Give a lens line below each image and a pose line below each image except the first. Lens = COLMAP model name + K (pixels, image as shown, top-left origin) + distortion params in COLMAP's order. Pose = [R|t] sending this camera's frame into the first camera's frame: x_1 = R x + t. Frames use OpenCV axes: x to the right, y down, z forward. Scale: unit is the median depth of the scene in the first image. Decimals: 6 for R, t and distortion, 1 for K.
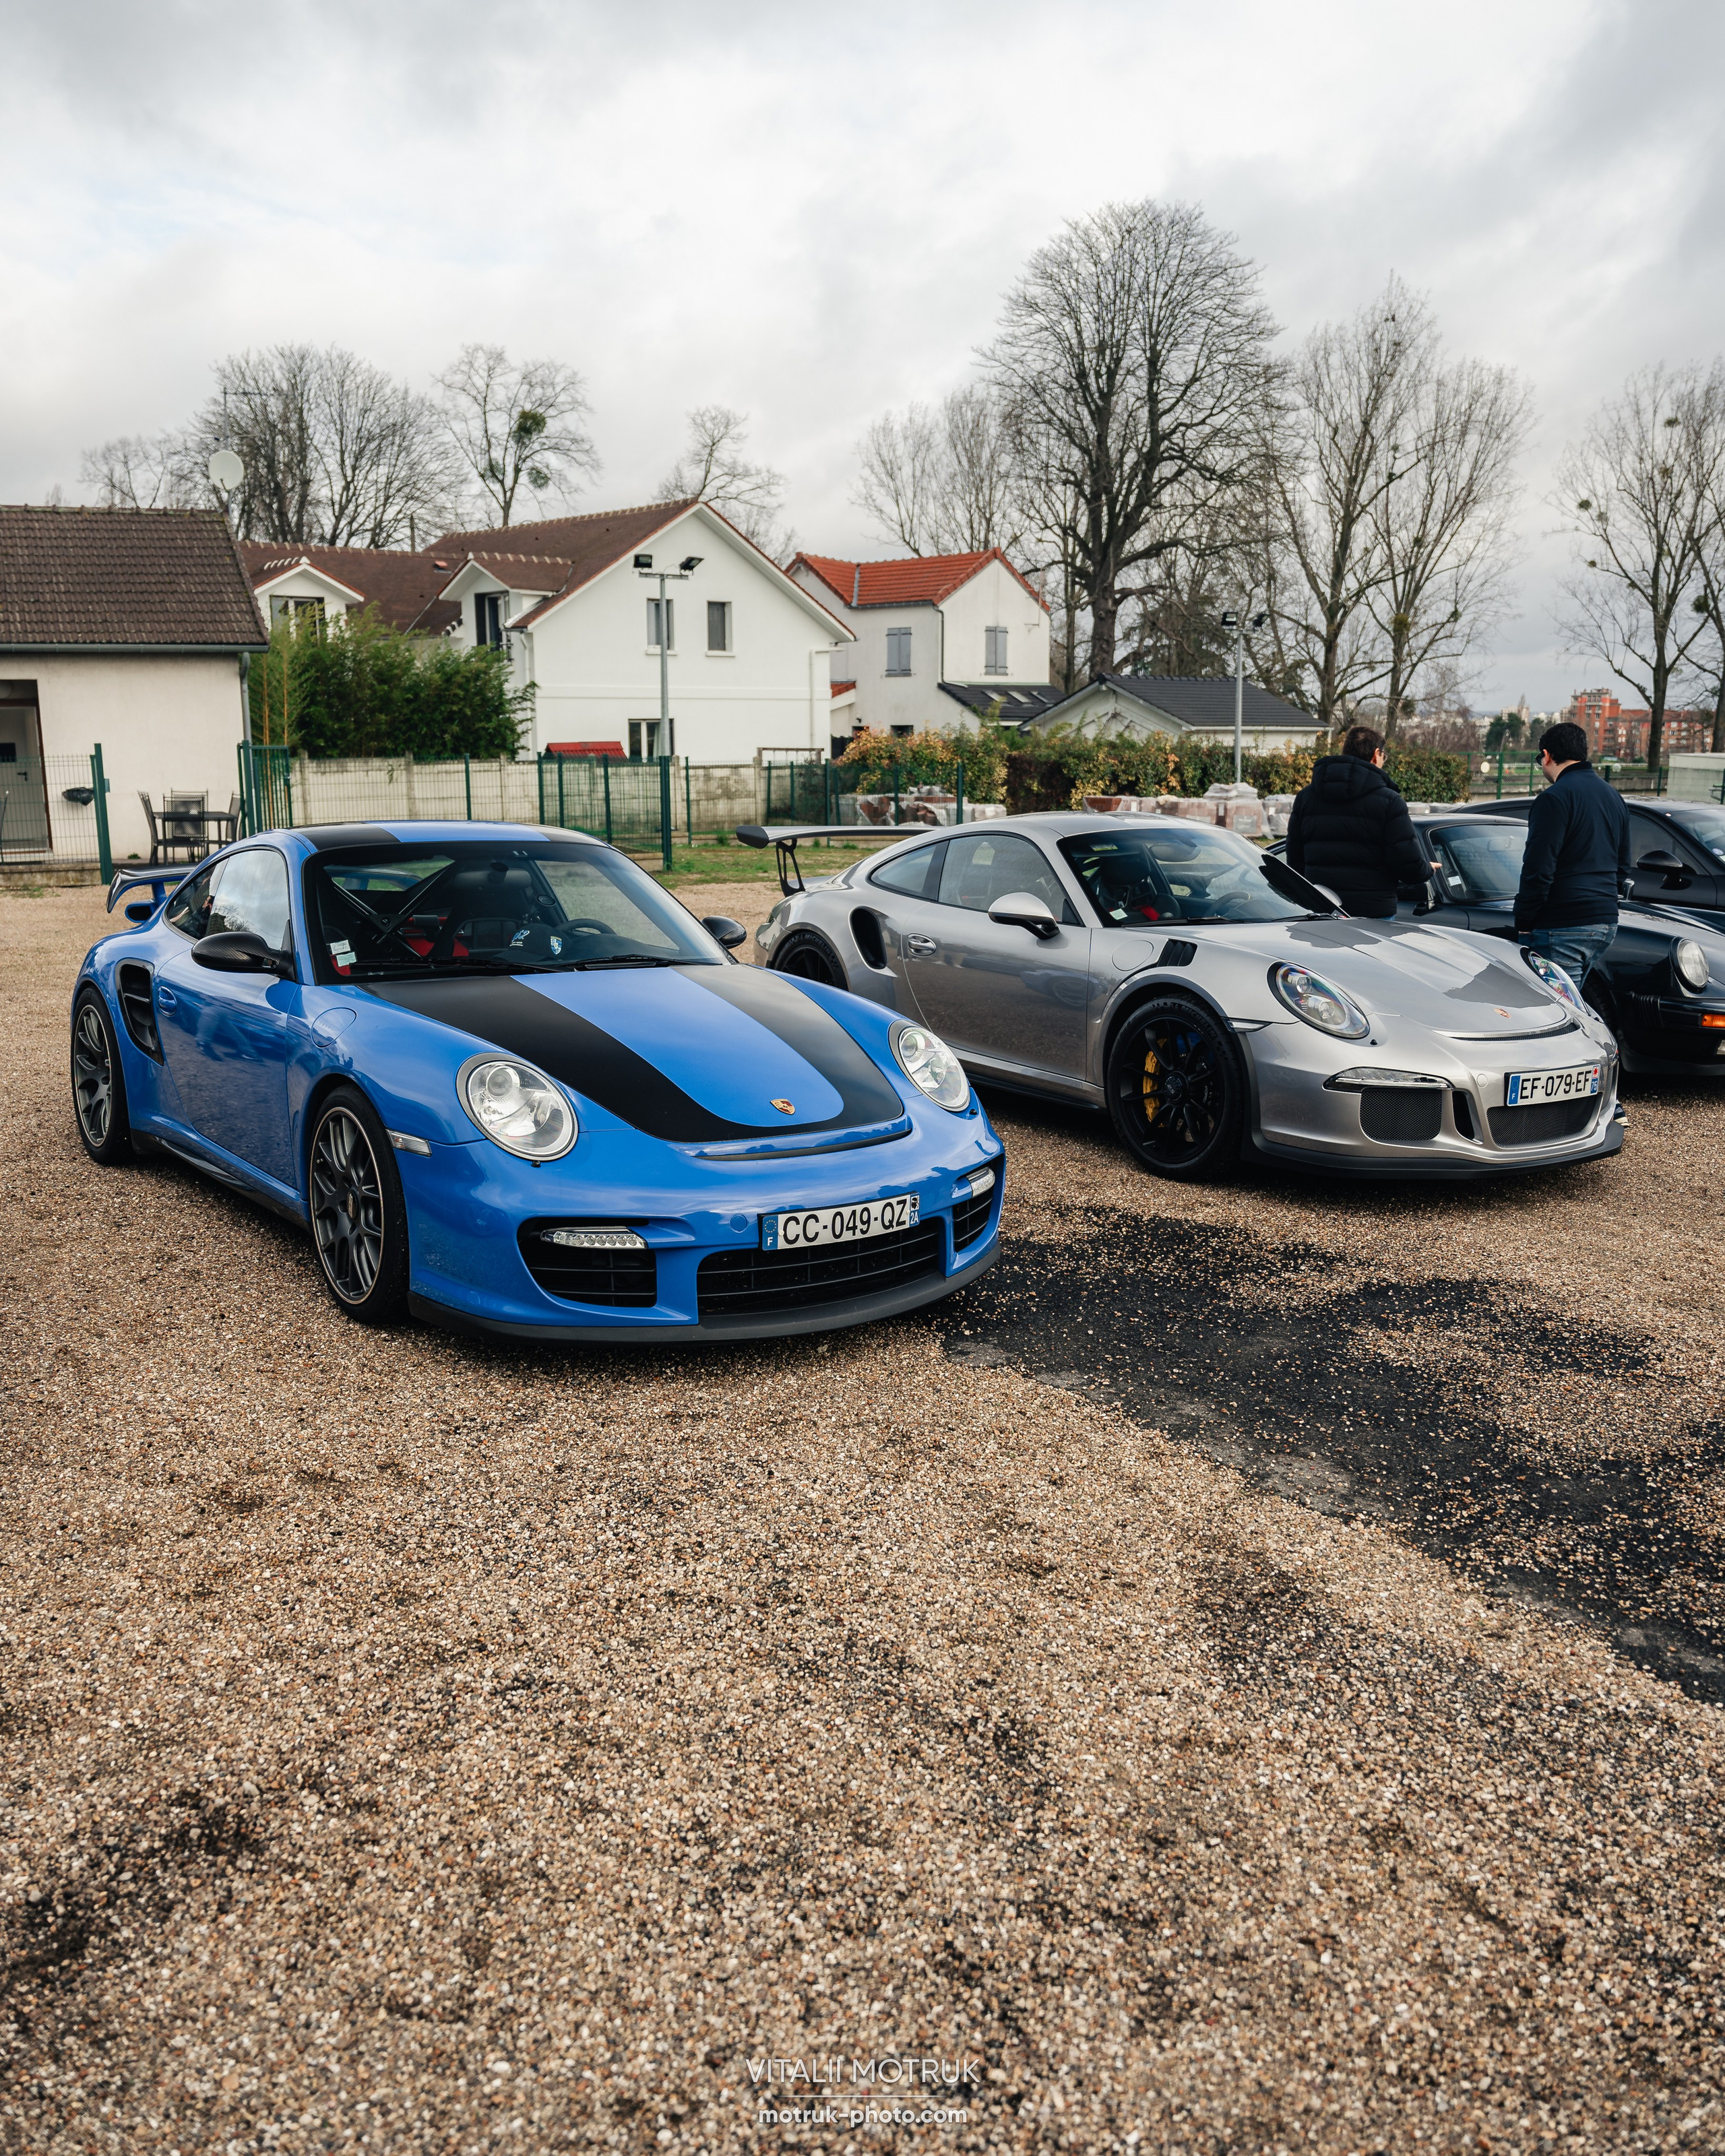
lens RADIAL K [[1741.2, 0, 847.3], [0, 1741.2, 1138.2], [0, 0, 1]] dist [-0.075903, 0.058041]
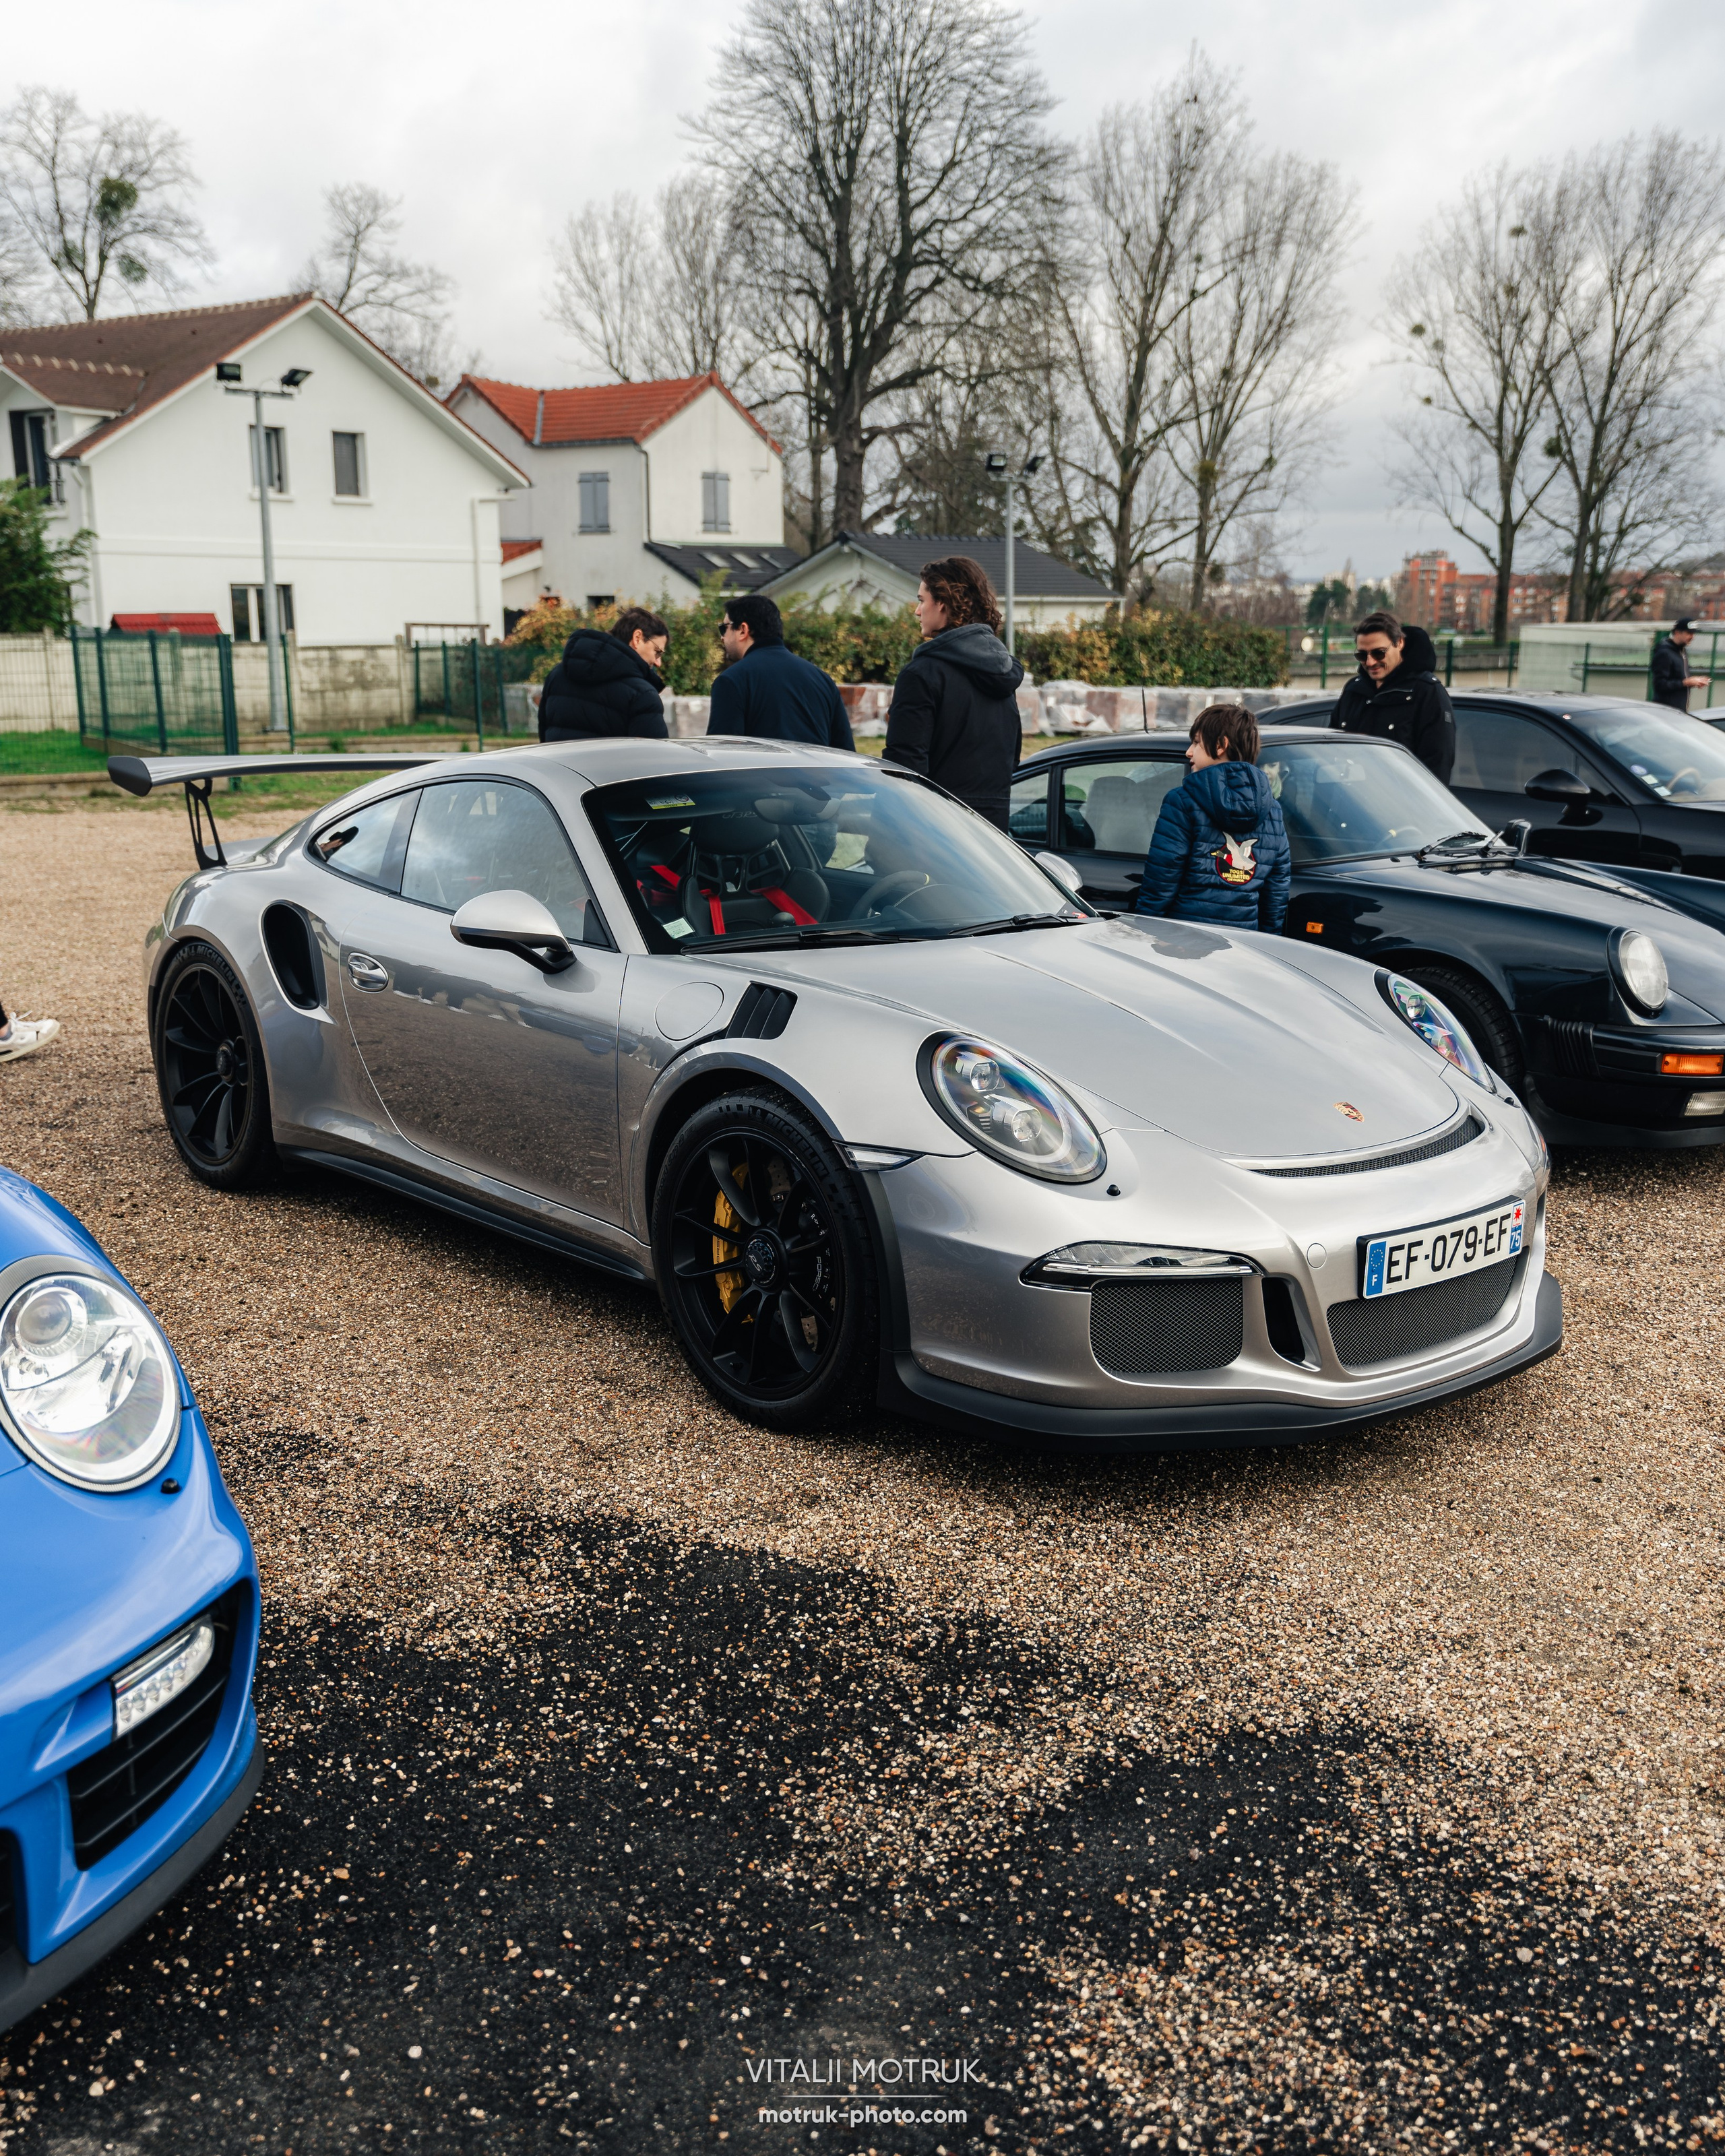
lens RADIAL K [[2043.8, 0, 847.5], [0, 2043.8, 1070.4], [0, 0, 1]] dist [0.041046, 0.000000]
pose [[0.991310, -0.025431, 0.129066, 0.023175], [0.026260, 0.999644, -0.004725, -0.014666], [-0.128900, 0.008073, 0.991625, 0.062703]]
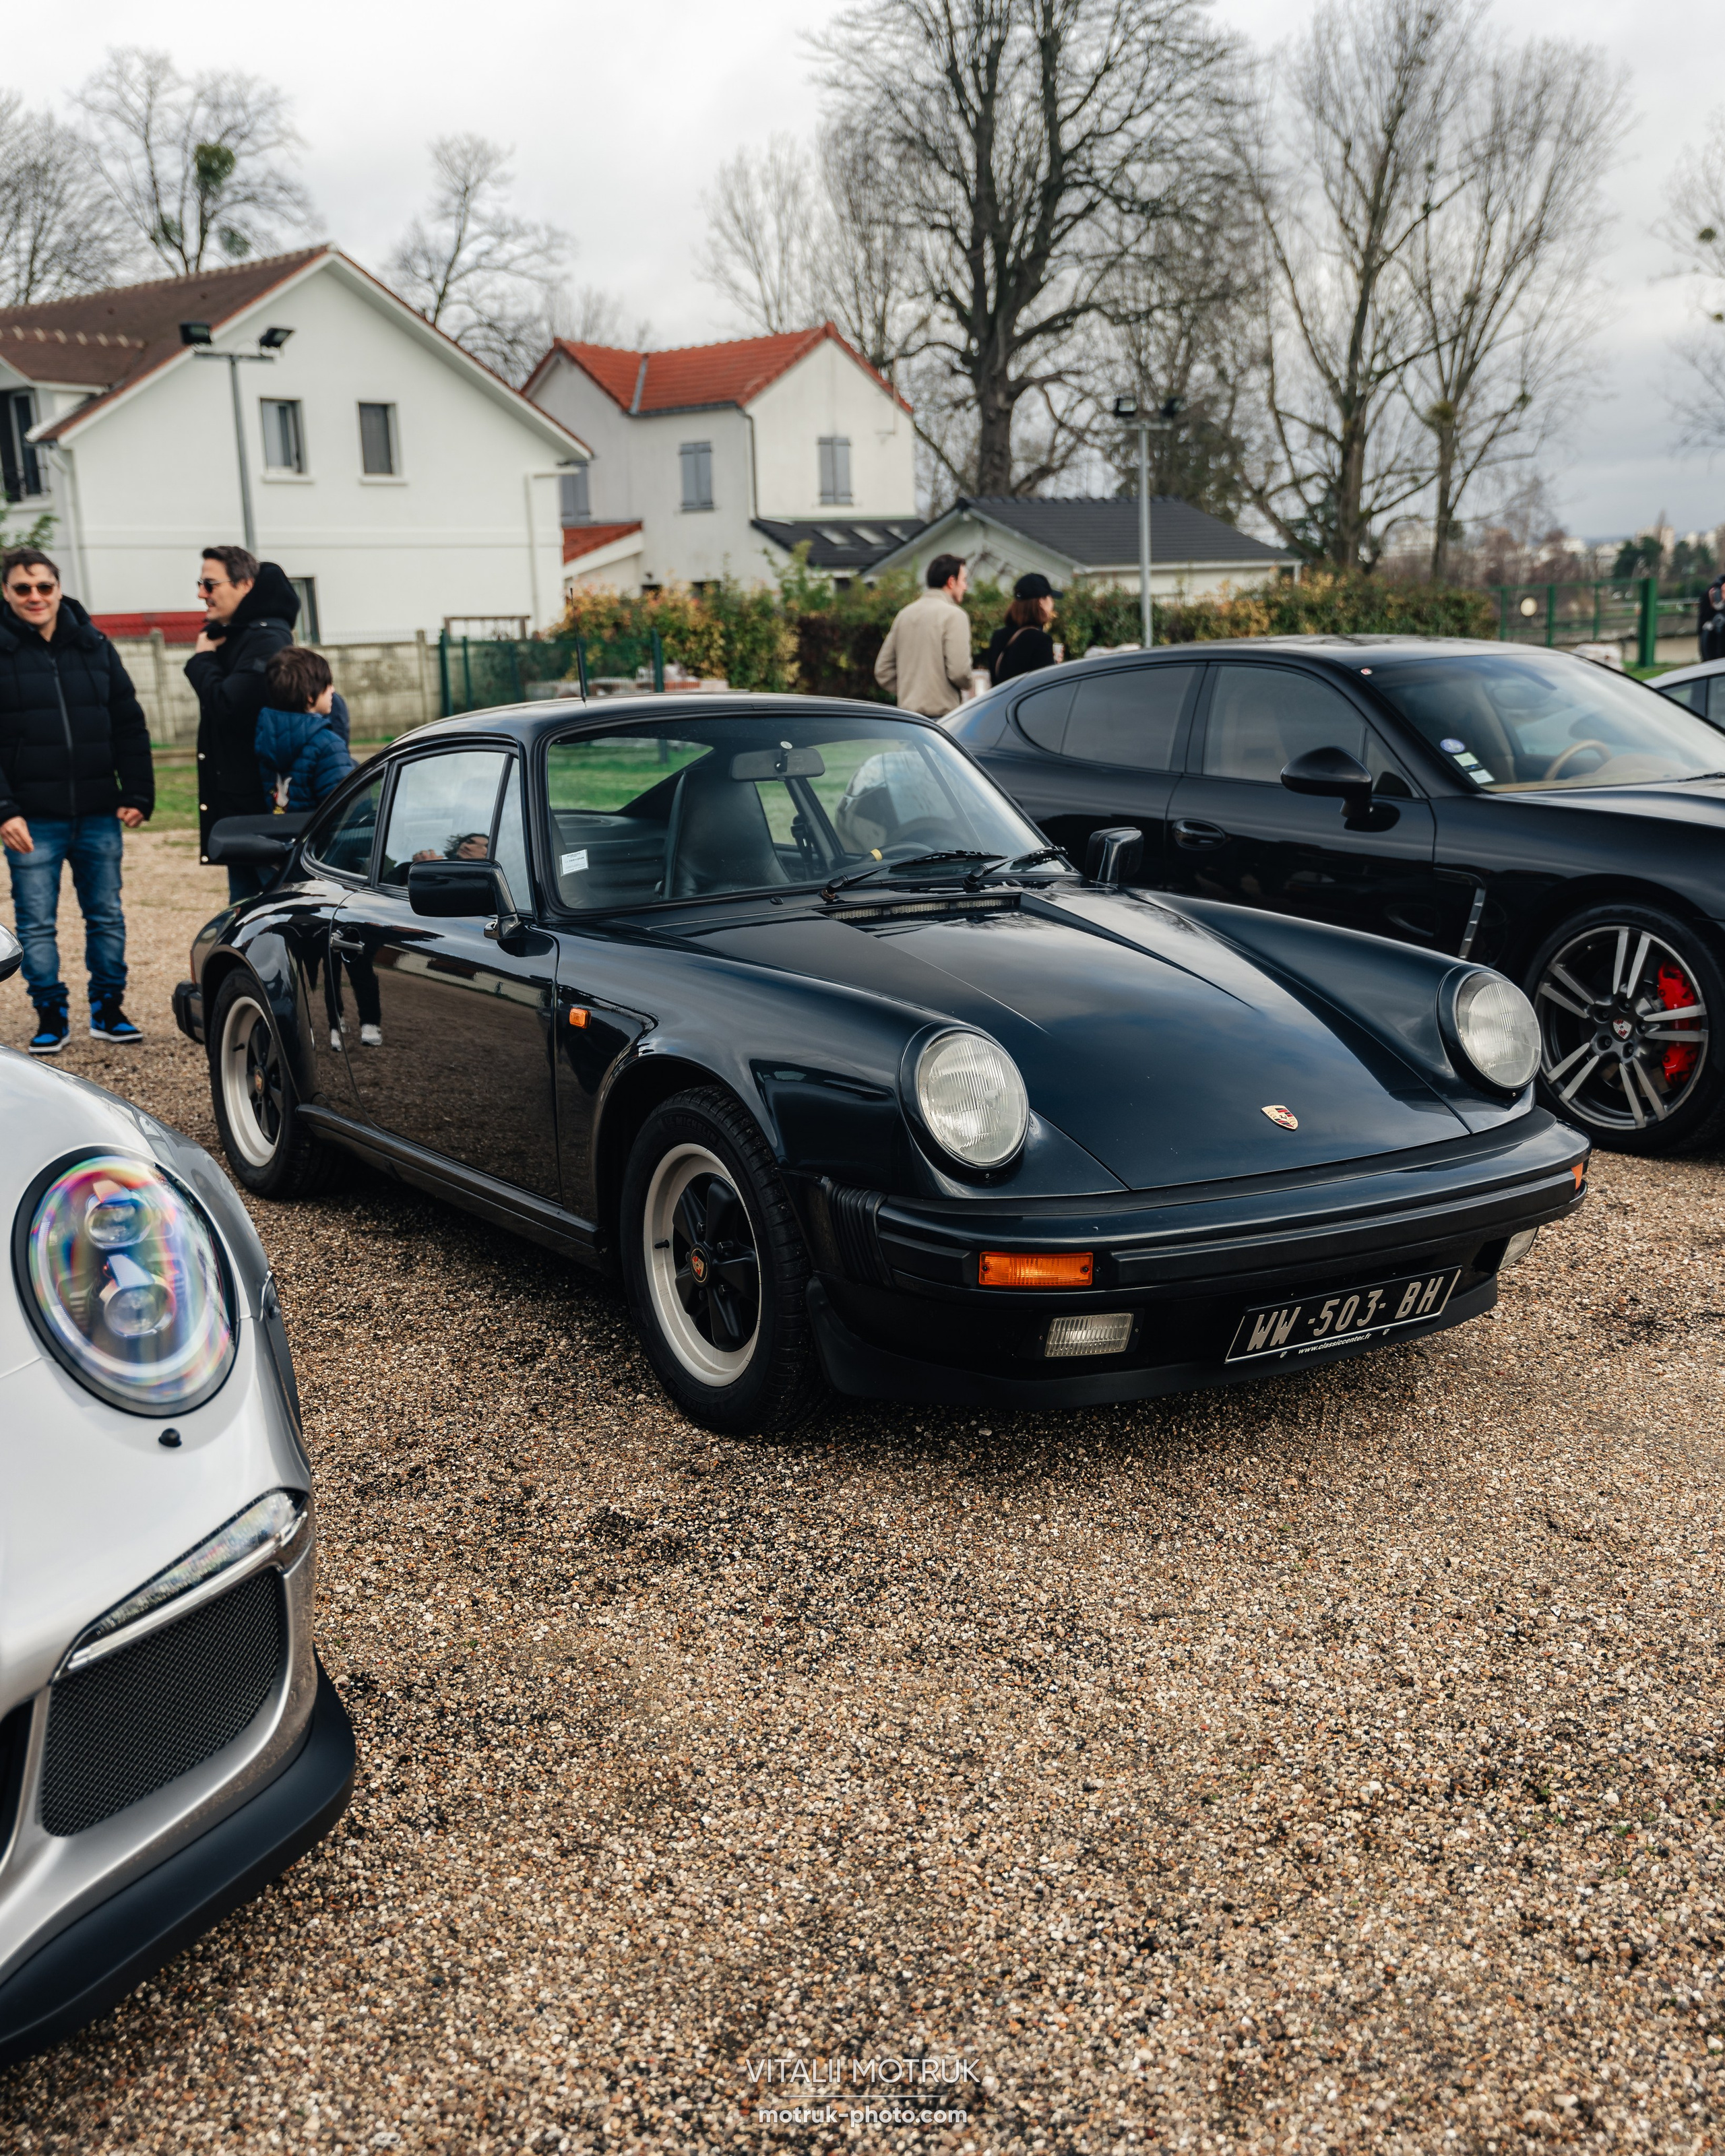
lens RADIAL K [[2222.9, 0, 859.5], [0, 2222.9, 1080.1], [0, 0, 1]] dist [0.088844, 0.000000]
pose [[0.999226, -0.034120, 0.019561, 0.097333], [0.034448, 0.999267, -0.016693, -0.020866], [-0.018977, 0.017354, 0.999669, 0.114414]]
